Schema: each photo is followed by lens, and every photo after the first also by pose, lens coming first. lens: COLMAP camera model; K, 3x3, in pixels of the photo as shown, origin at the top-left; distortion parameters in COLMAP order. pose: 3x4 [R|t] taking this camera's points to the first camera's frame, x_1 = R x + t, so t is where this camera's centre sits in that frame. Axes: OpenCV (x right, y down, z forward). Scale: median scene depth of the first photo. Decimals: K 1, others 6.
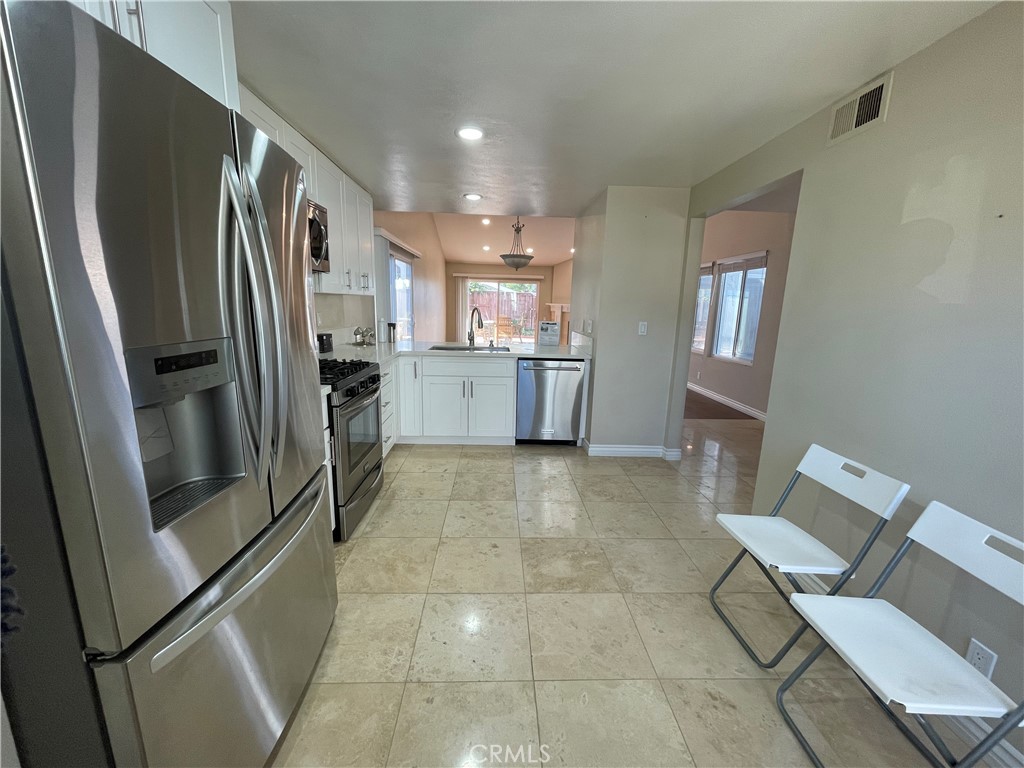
lens RADIAL K [[410.7, 0, 513.6], [0, 410.7, 385.6], [0, 0, 1]] dist [-0.008163, 0.001374]
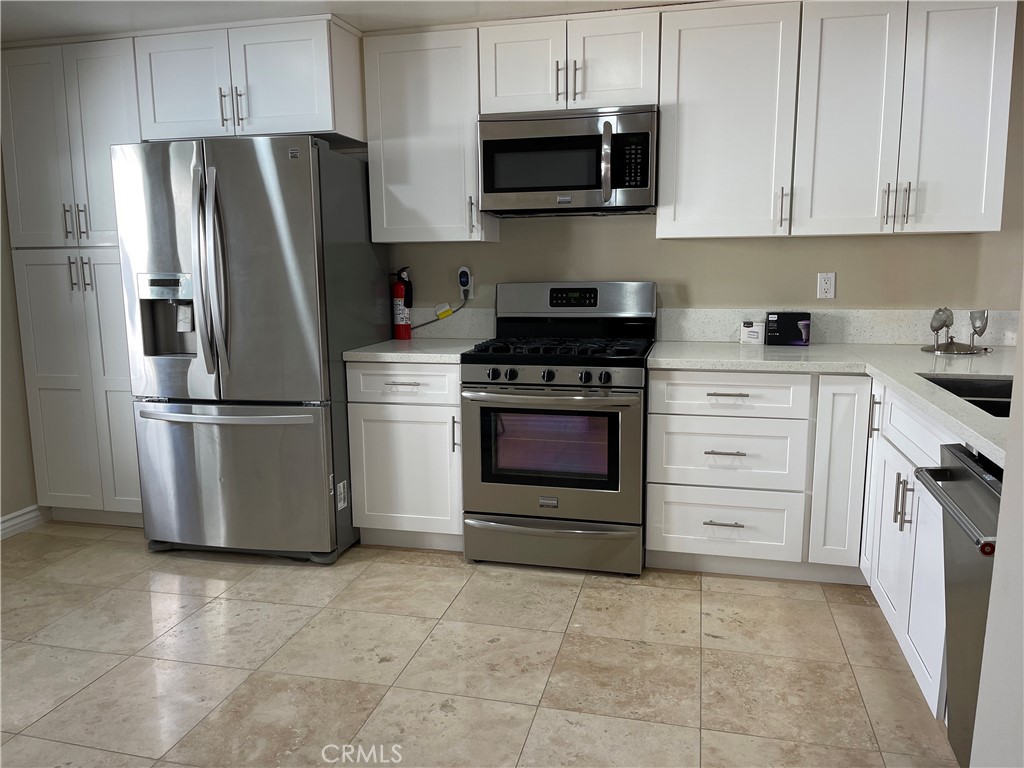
lens RADIAL K [[772.8, 0, 515.0], [0, 772.8, 382.1], [0, 0, 1]] dist [0.033715, -0.046359]
pose [[-0.269453, 0.126152, -0.954715, 0.615128], [-0.193288, 0.964124, 0.181948, -0.152885], [0.943417, 0.233561, -0.235402, 0.911026]]
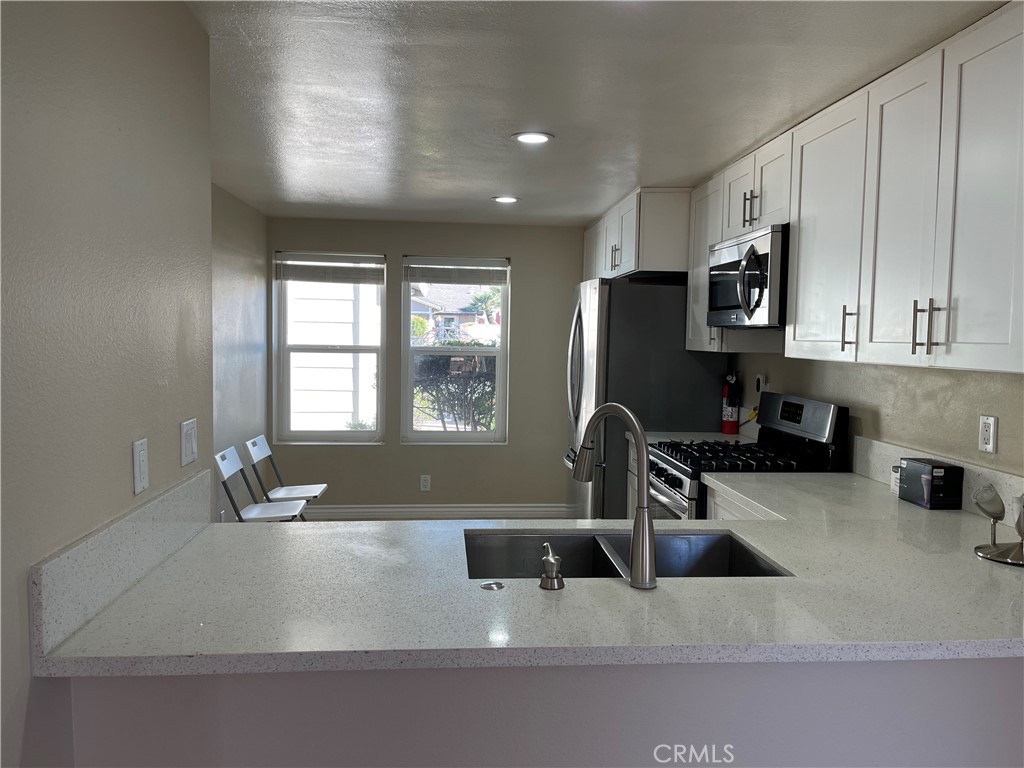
lens RADIAL K [[772.8, 0, 512.2], [0, 772.8, 383.1], [0, 0, 1]] dist [0.033715, -0.046359]
pose [[-0.998050, -0.038249, -0.049322, -0.038396], [-0.049957, 0.963257, 0.263895, -0.393659], [0.037416, 0.265845, -0.963289, 1.731105]]
